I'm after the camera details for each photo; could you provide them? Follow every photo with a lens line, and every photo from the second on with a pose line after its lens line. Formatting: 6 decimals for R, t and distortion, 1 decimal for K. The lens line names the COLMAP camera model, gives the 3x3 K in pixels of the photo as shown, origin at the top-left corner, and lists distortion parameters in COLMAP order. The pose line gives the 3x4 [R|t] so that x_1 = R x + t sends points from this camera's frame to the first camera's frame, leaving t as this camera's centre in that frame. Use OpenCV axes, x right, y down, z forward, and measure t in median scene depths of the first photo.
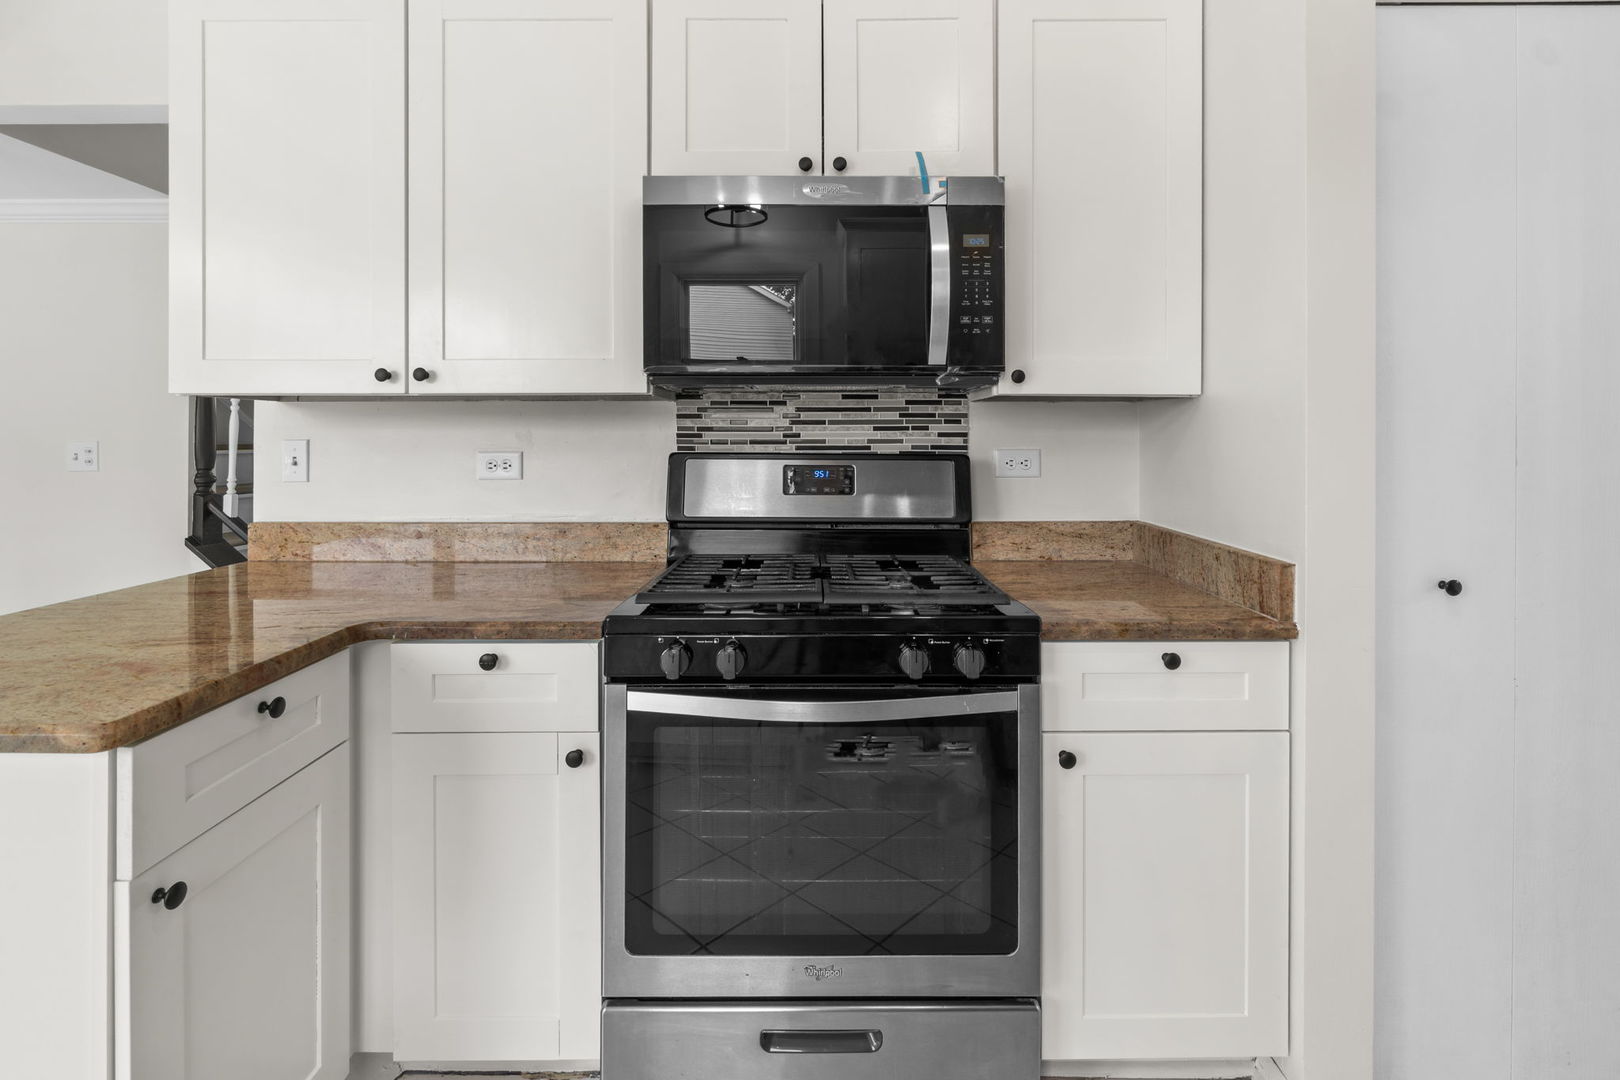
lens RADIAL K [[724.3, 0, 813.3], [0, 724.3, 438.7], [0, 0, 1]] dist [-0.006428, 0.002054]
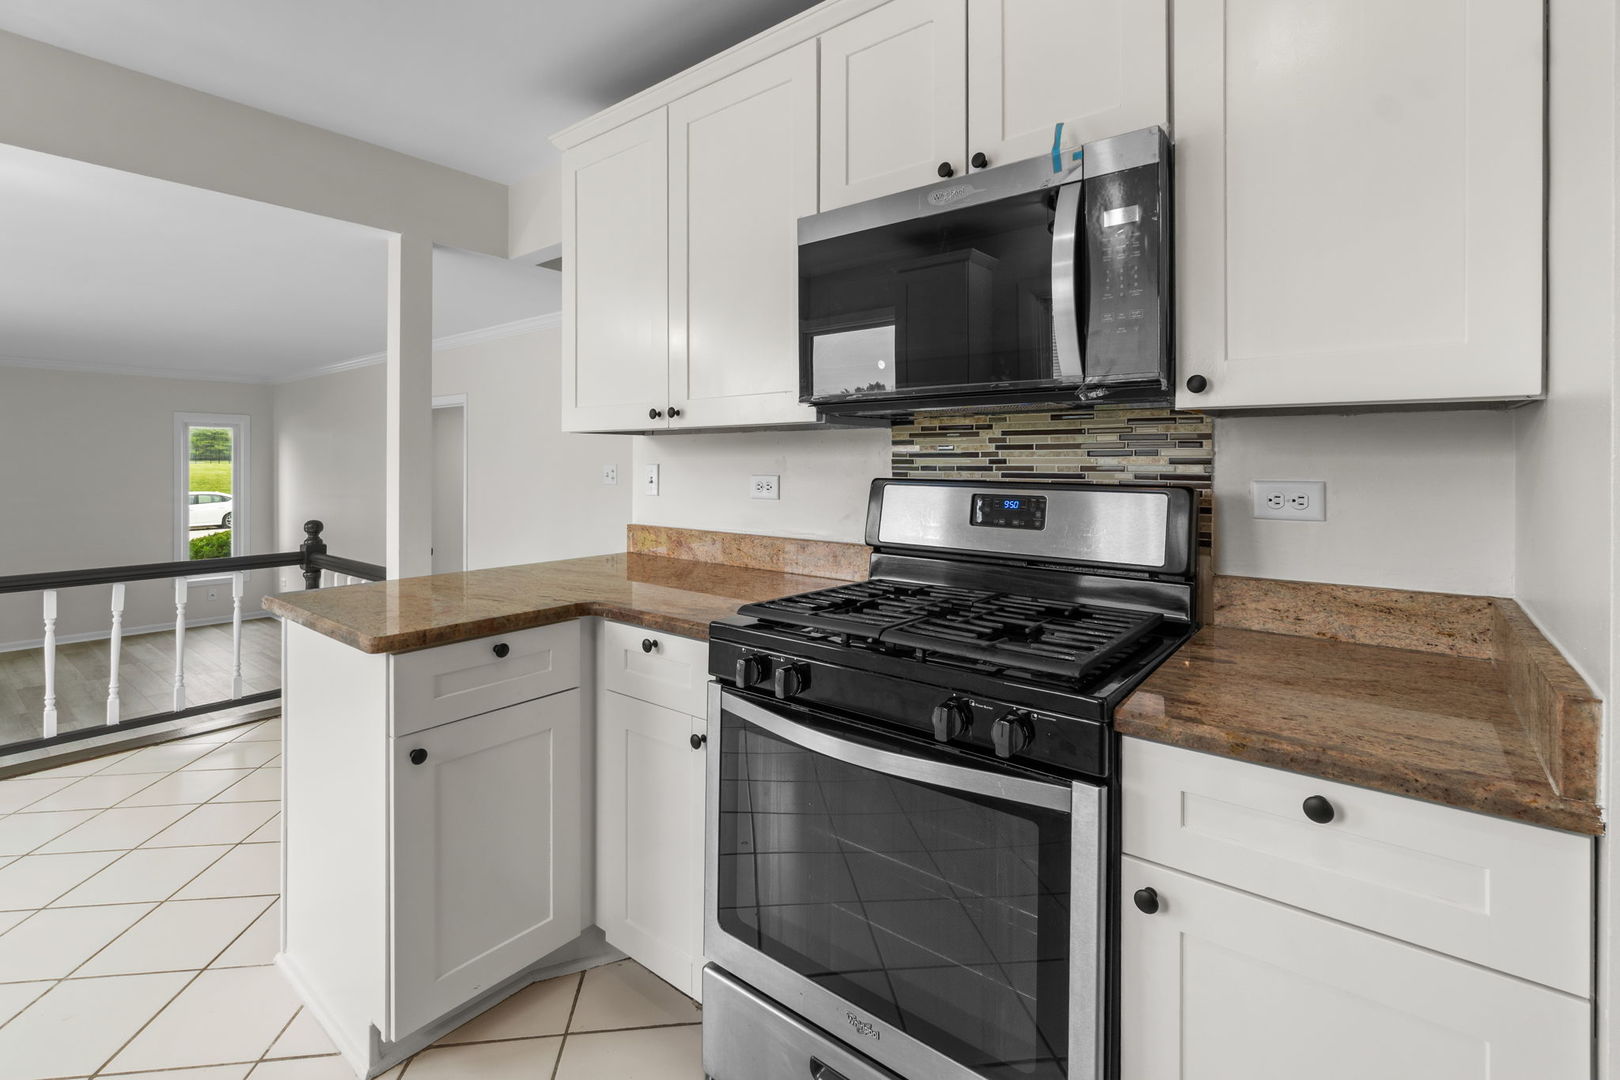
lens RADIAL K [[724.3, 0, 831.8], [0, 724.3, 463.1], [0, 0, 1]] dist [-0.006428, 0.002054]
pose [[0.792476, 0.003522, -0.609893, 0.383348], [-0.004157, 0.999991, 0.000375, -0.002304], [0.609889, 0.002238, 0.792483, 0.151701]]
